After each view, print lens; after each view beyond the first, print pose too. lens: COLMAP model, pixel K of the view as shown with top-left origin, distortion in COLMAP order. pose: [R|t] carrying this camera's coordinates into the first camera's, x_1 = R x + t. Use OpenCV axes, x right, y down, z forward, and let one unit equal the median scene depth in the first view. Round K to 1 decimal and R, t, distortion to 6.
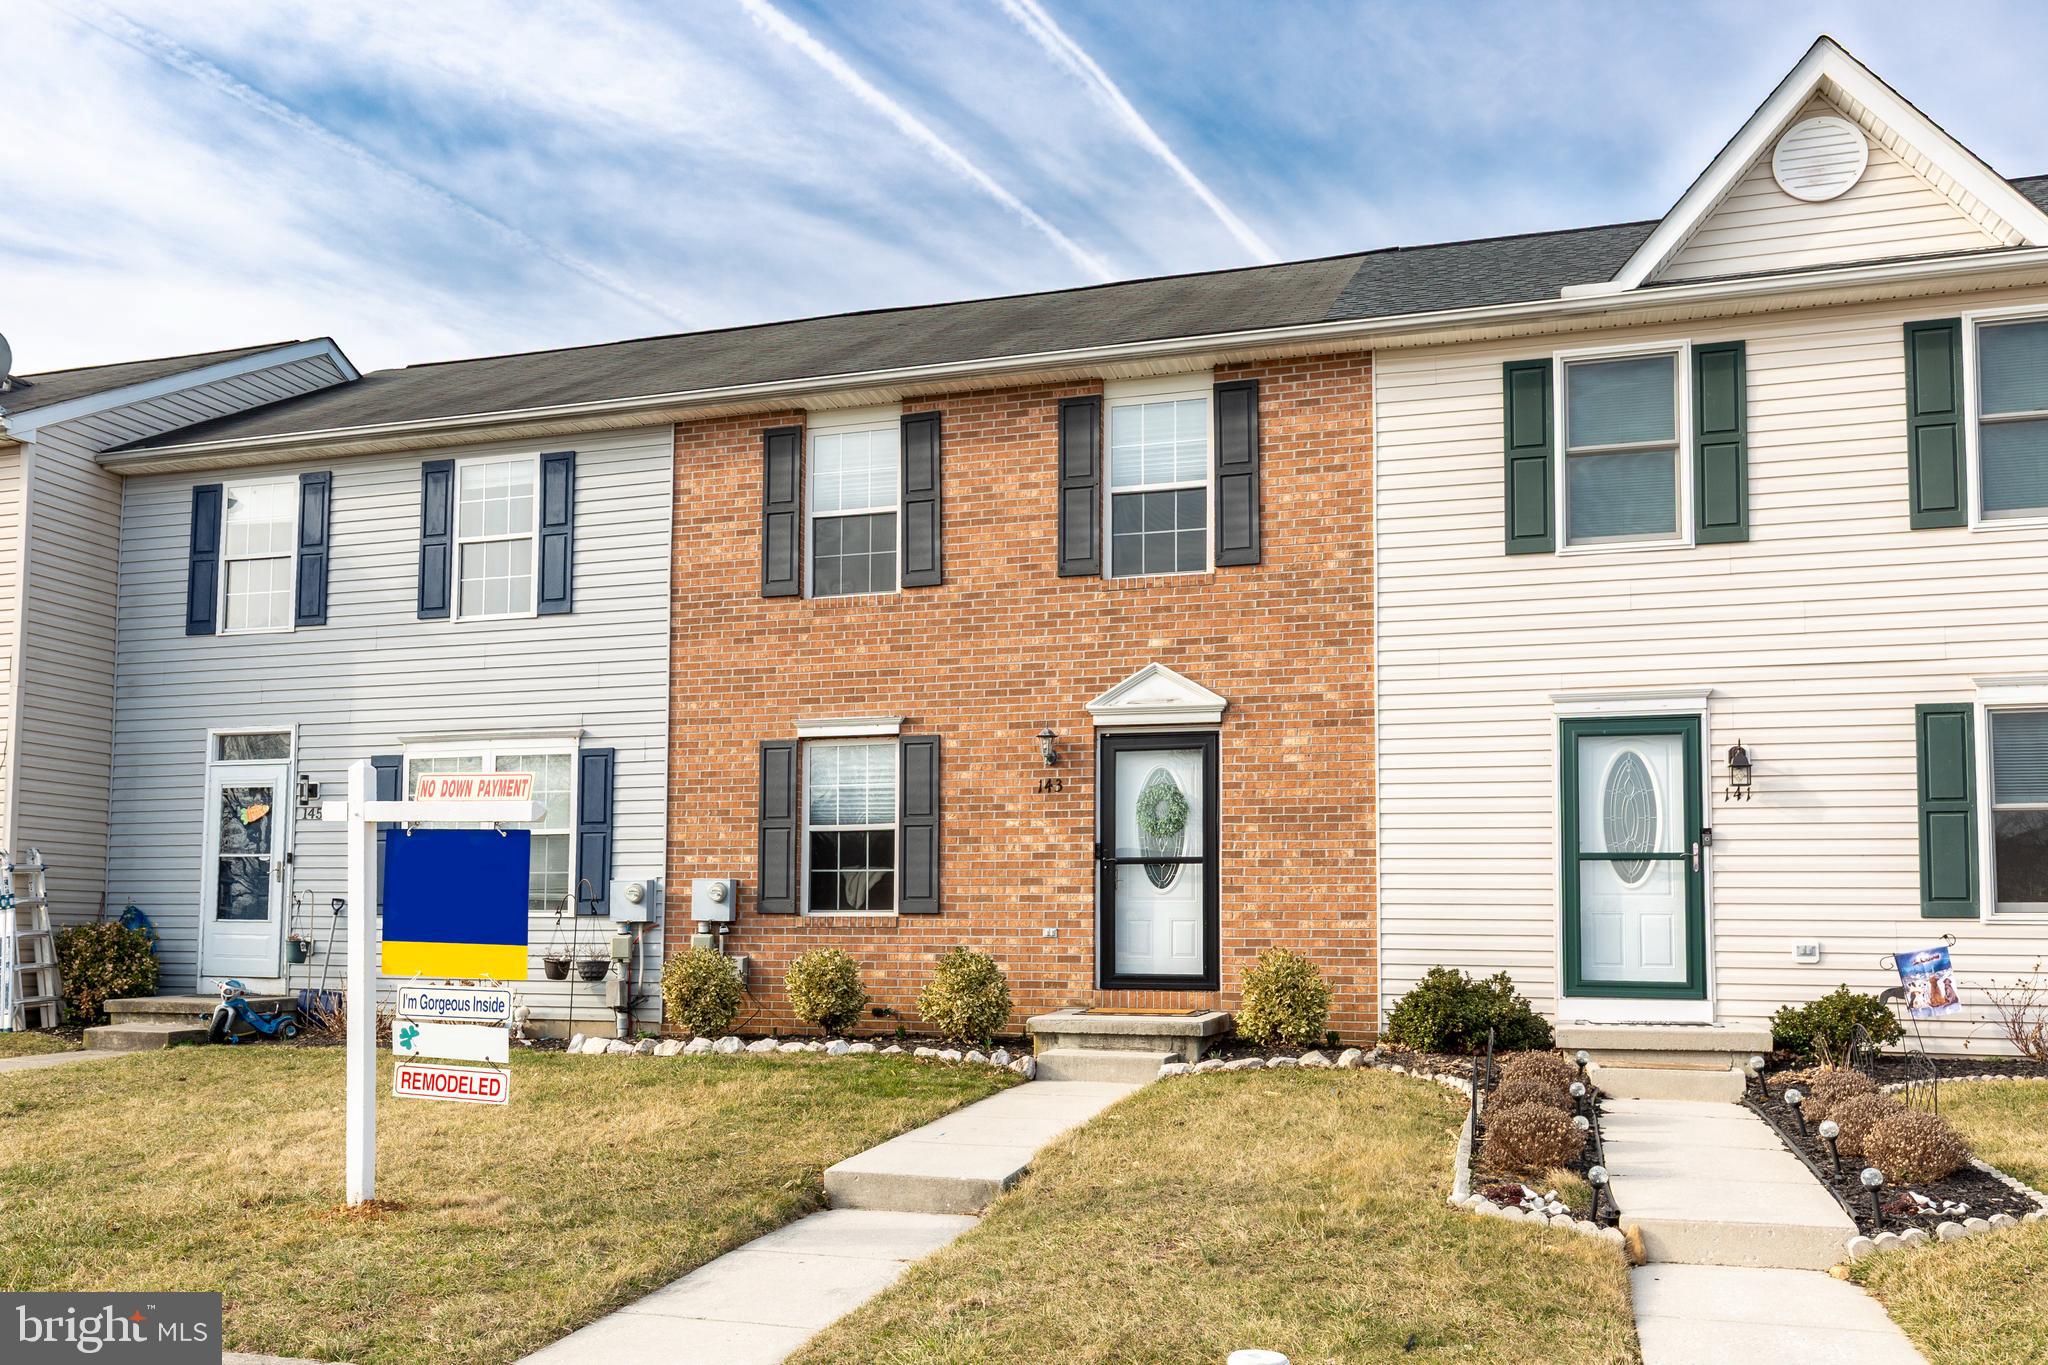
lens RADIAL K [[1590.3, 0, 1025.7], [0, 1590.3, 654.0], [0, 0, 1]] dist [0.001335, 0.010863]
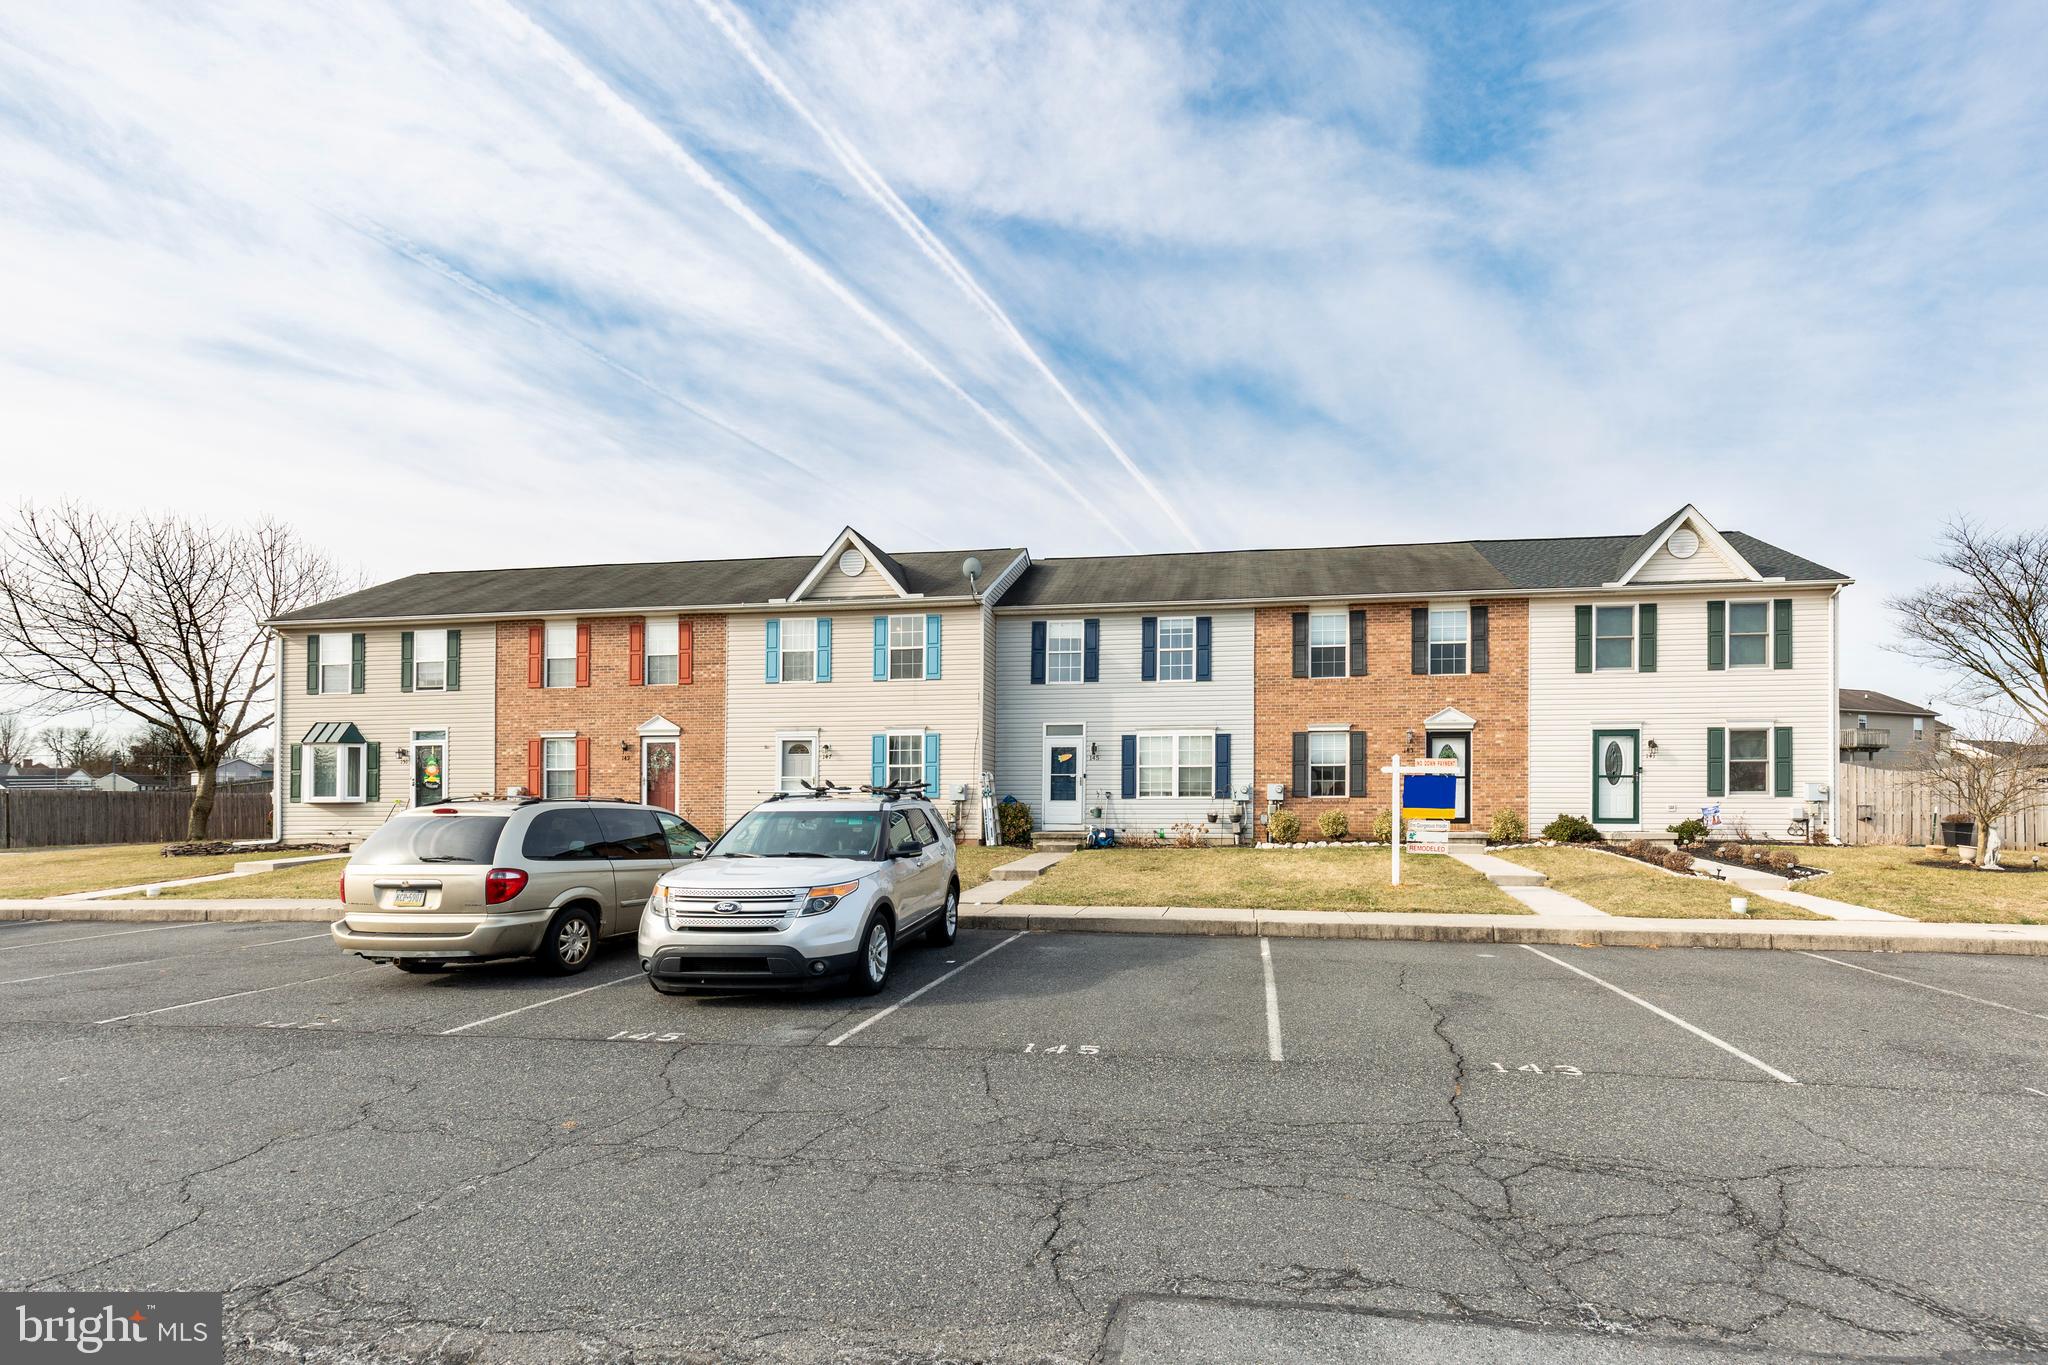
lens RADIAL K [[940.7, 0, 1049.0], [0, 940.7, 683.8], [0, 0, 1]] dist [0.004508, -0.000365]
pose [[0.982936, 0.014685, 0.183361, -0.798136], [-0.023860, 0.998566, 0.047932, -0.085024], [-0.182394, -0.051489, 0.981876, -0.427773]]
